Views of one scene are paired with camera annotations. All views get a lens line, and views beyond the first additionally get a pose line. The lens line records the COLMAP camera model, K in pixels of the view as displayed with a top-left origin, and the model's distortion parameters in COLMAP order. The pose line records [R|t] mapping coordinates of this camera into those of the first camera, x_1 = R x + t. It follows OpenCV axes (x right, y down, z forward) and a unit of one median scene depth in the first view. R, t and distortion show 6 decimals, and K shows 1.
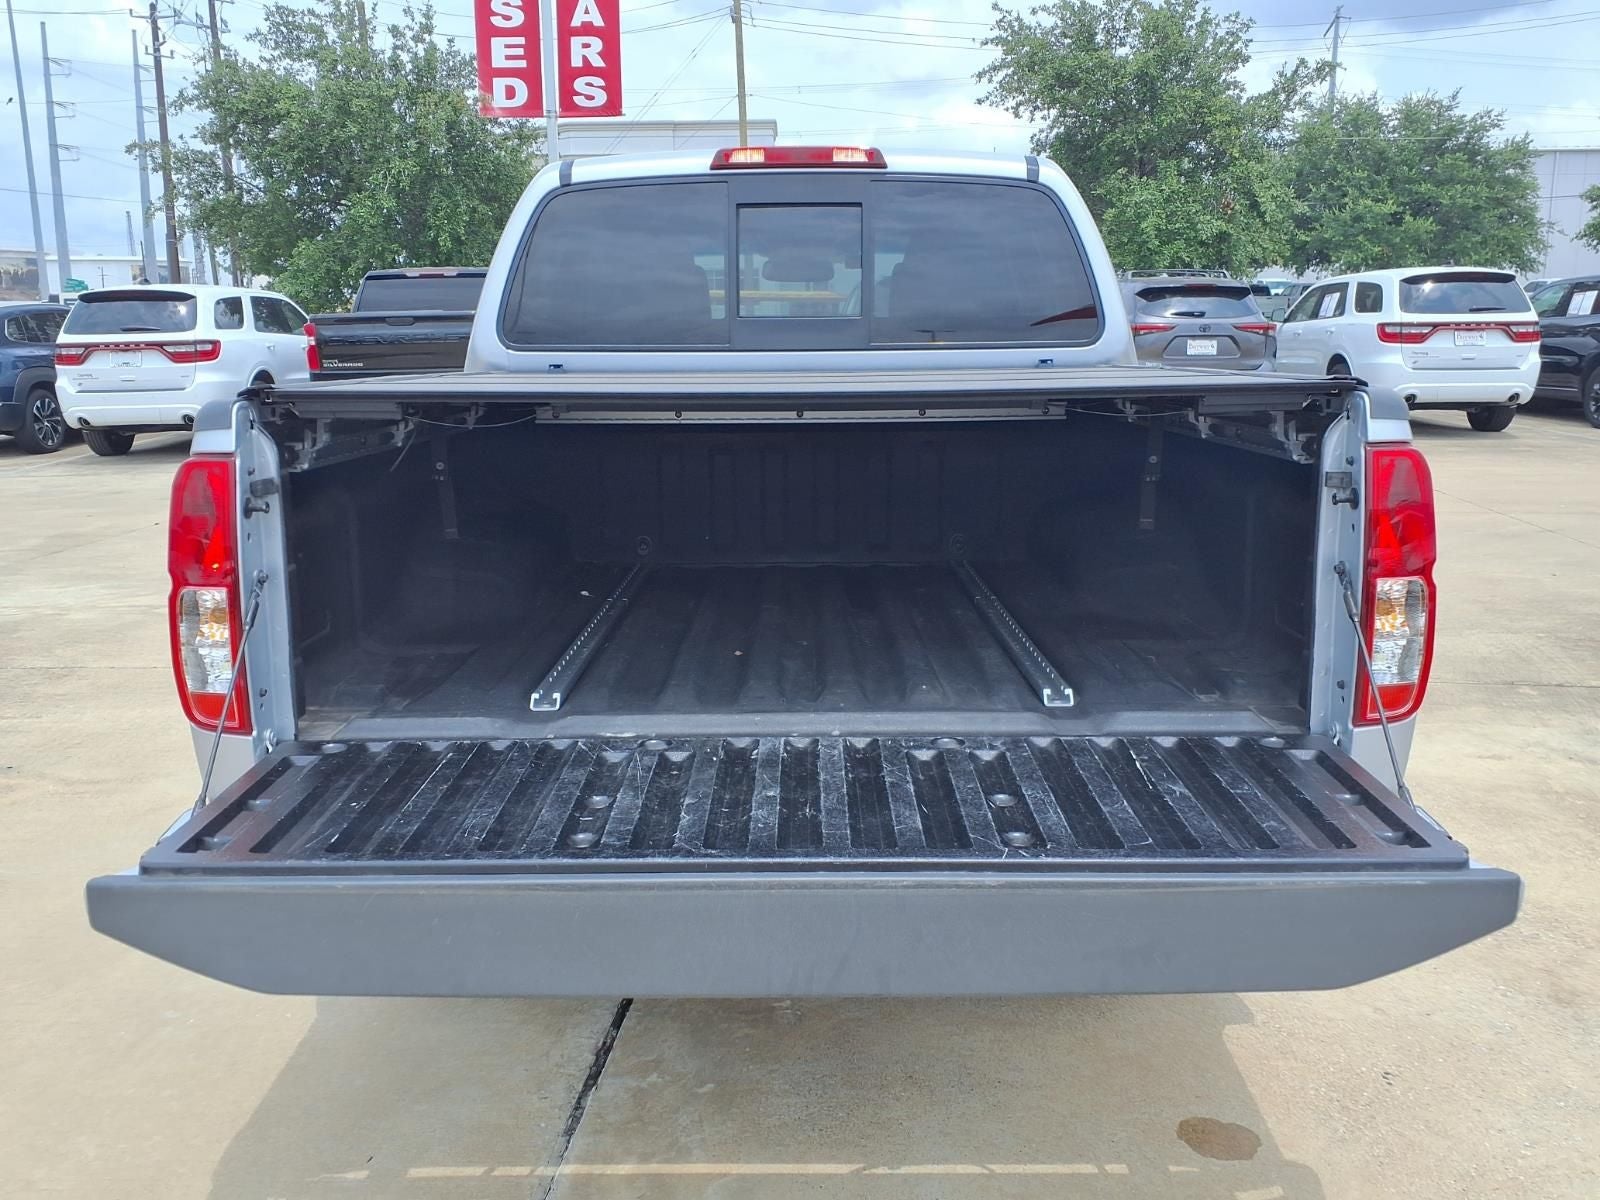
lens RADIAL K [[1345.3, 0, 745.6], [0, 1345.3, 565.6], [0, 0, 1]] dist [0.016528, -0.005378]
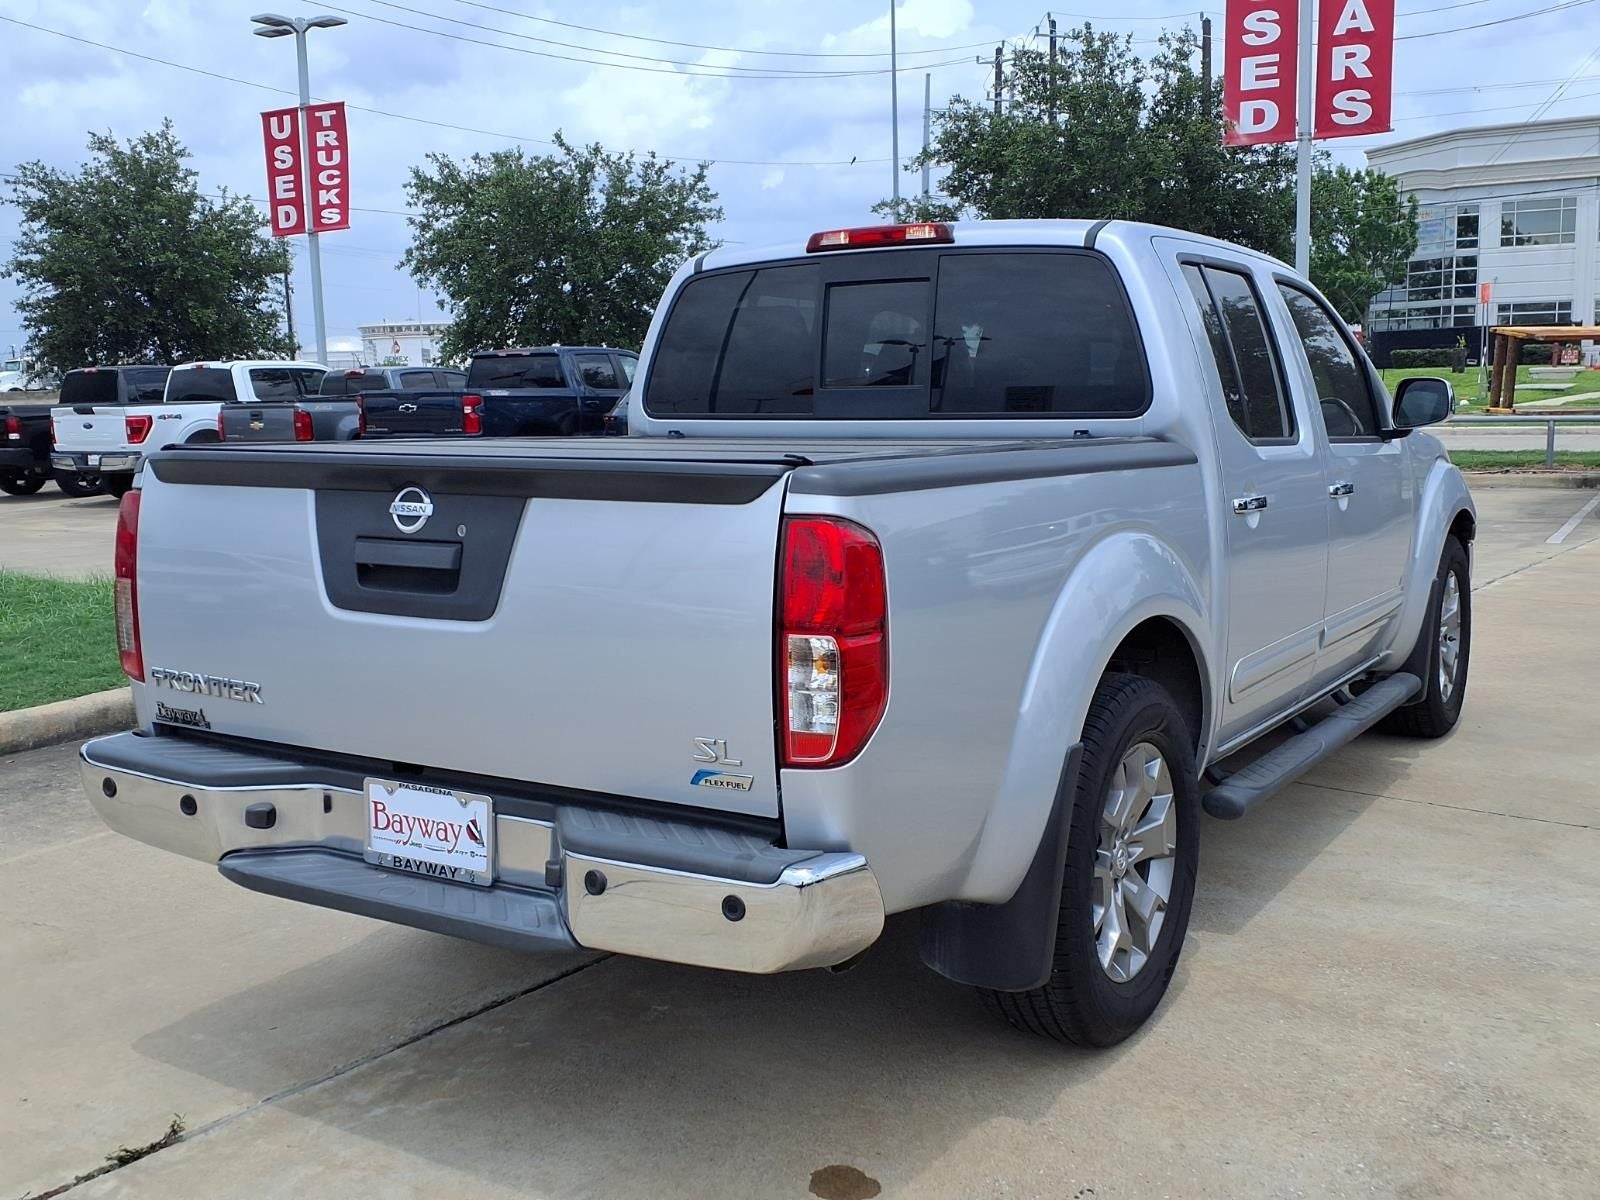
lens RADIAL K [[1526.9, 0, 800.0], [0, 1526.9, 600.0], [0, 0, 1]] dist [0.019516, -0.065561]
pose [[0.853482, 0.071101, -0.516250, 0.111986], [-0.085580, 0.996322, -0.004265, -0.002227], [0.514048, 0.047821, 0.856427, -0.006143]]
